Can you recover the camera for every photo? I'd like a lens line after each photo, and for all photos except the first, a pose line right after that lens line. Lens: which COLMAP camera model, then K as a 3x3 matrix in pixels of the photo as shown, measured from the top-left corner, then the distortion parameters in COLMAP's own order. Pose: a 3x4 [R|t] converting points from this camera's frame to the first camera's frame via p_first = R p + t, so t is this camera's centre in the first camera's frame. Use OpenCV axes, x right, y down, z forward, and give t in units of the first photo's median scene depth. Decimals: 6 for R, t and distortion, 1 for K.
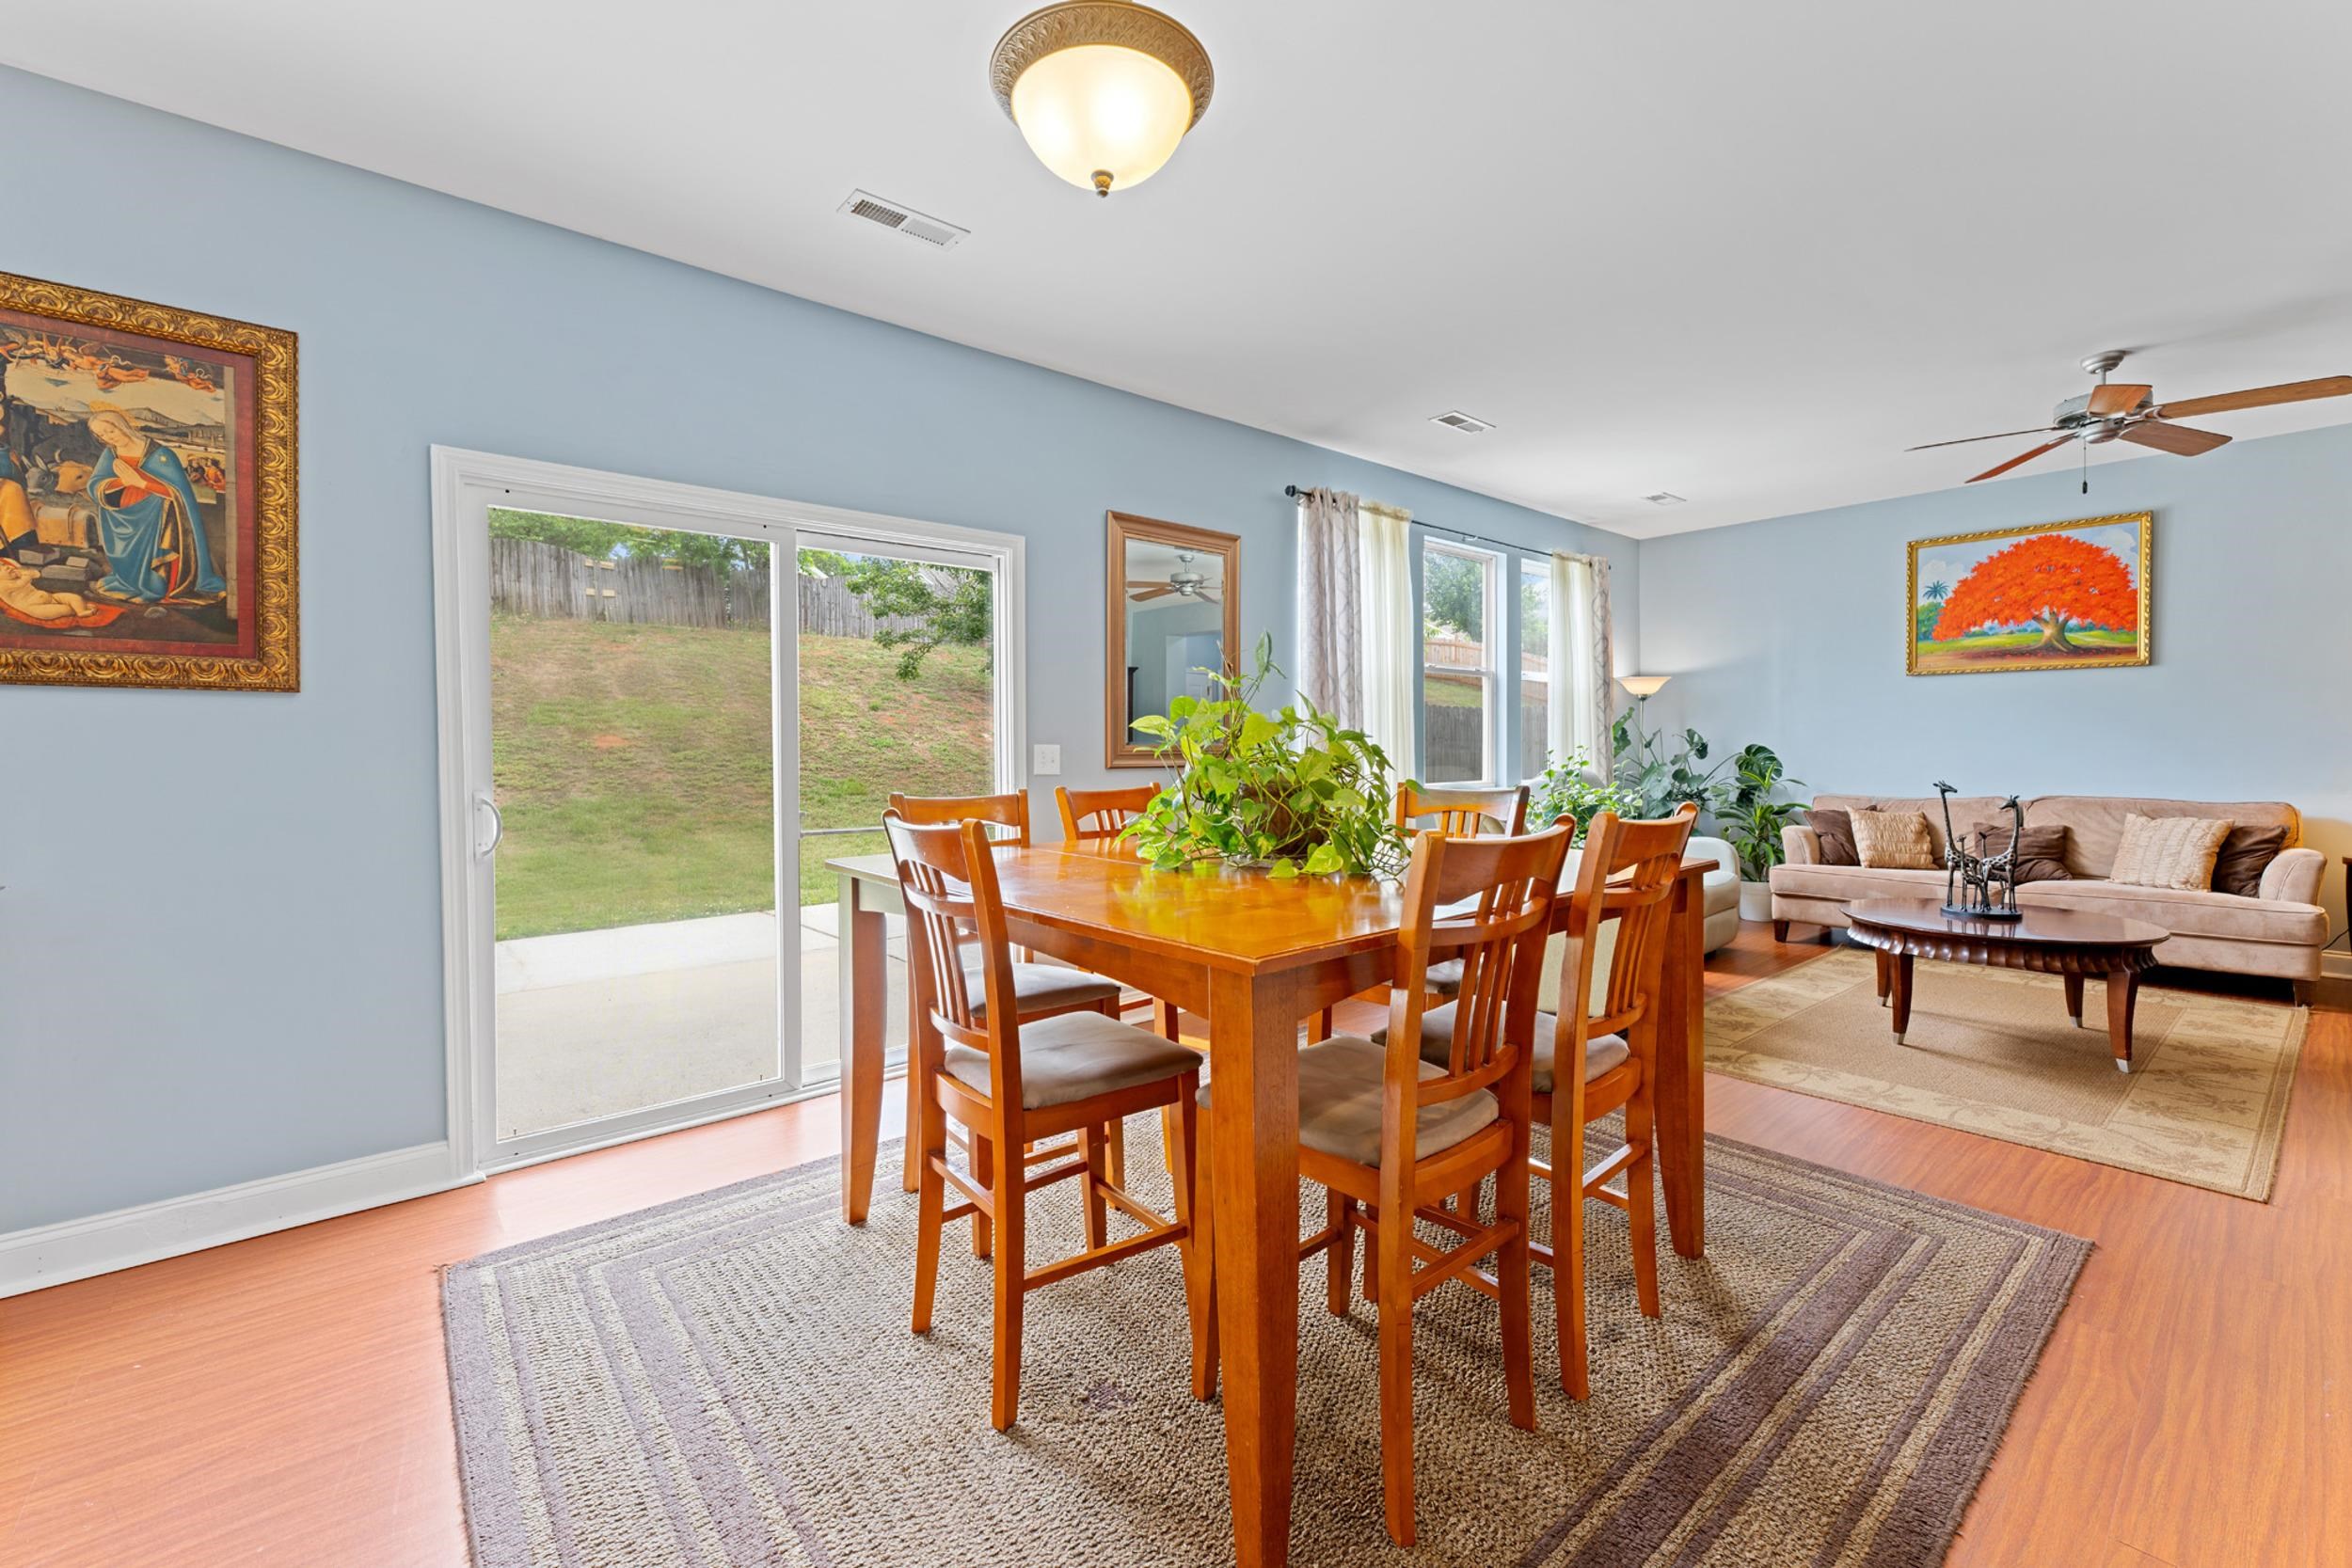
lens RADIAL K [[938.9, 0, 1140.9], [0, 938.9, 747.8], [0, 0, 1]] dist [-0.002985, -0.000070]
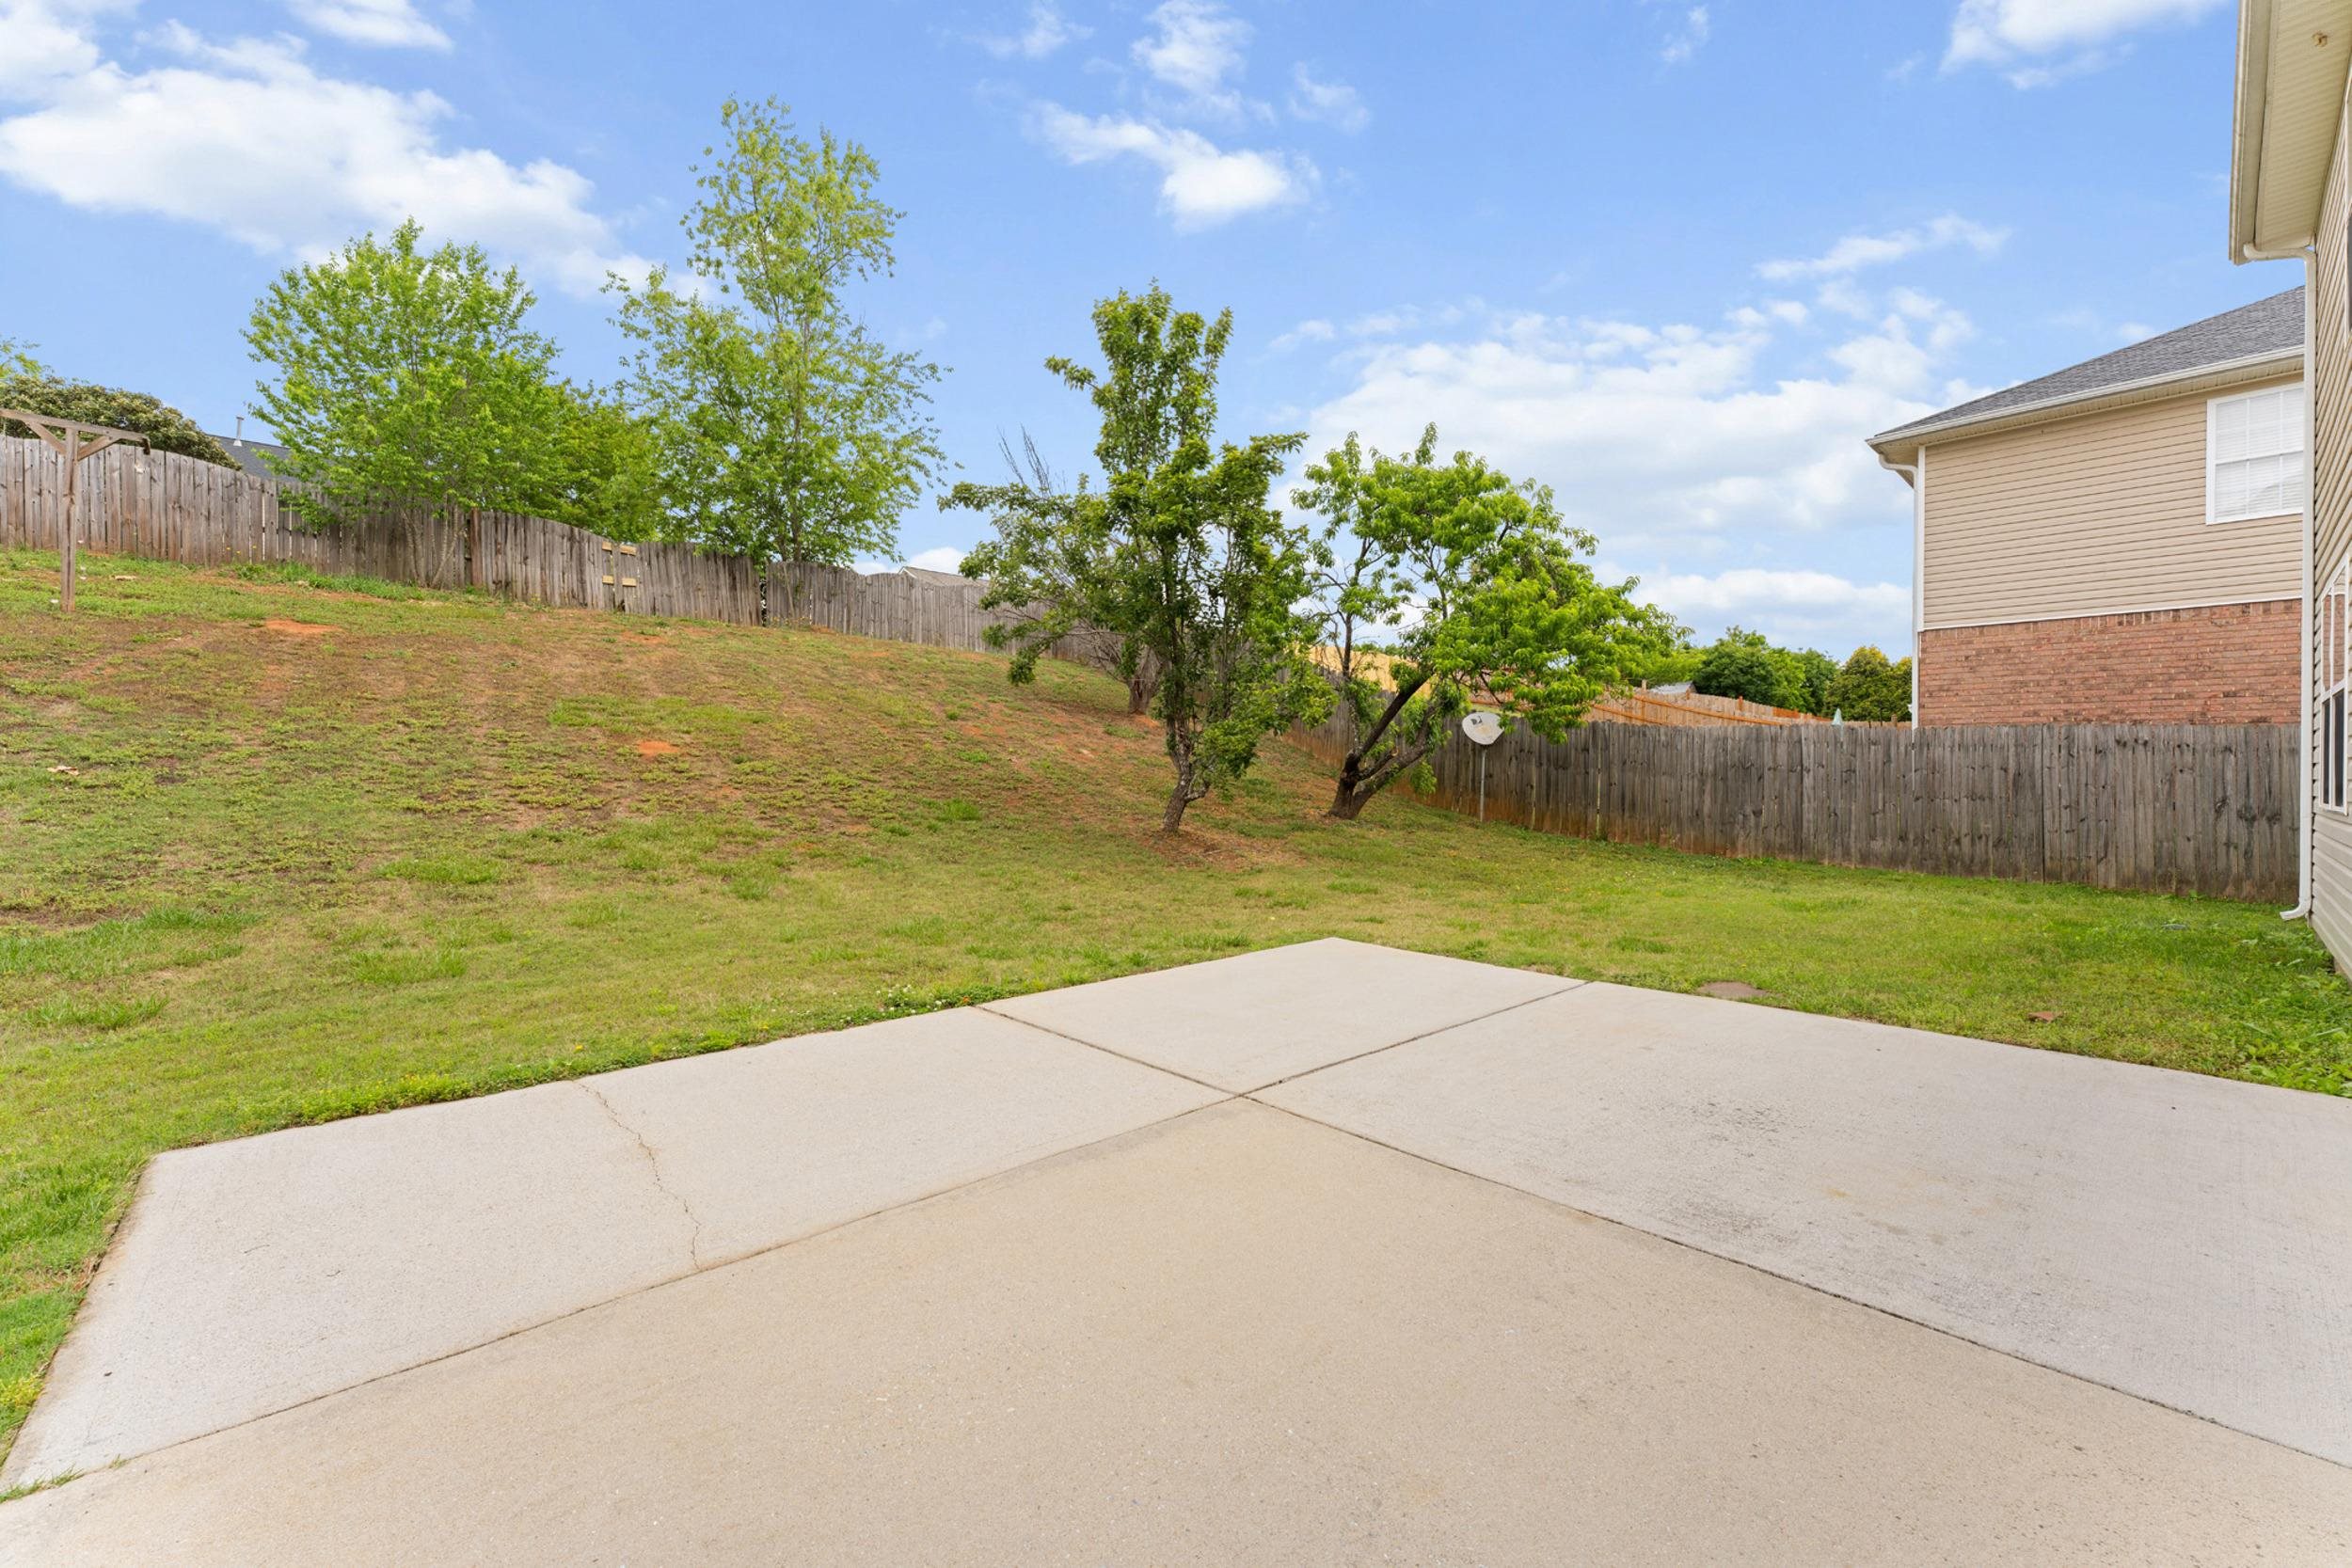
lens RADIAL K [[938.9, 0, 1171.1], [0, 938.9, 781.2], [0, 0, 1]] dist [-0.002985, -0.000070]
pose [[0.999310, 0.016319, 0.033376, -0.372302], [-0.016626, 0.999822, 0.008928, 0.016757], [-0.033224, -0.009477, 0.999403, 0.457155]]
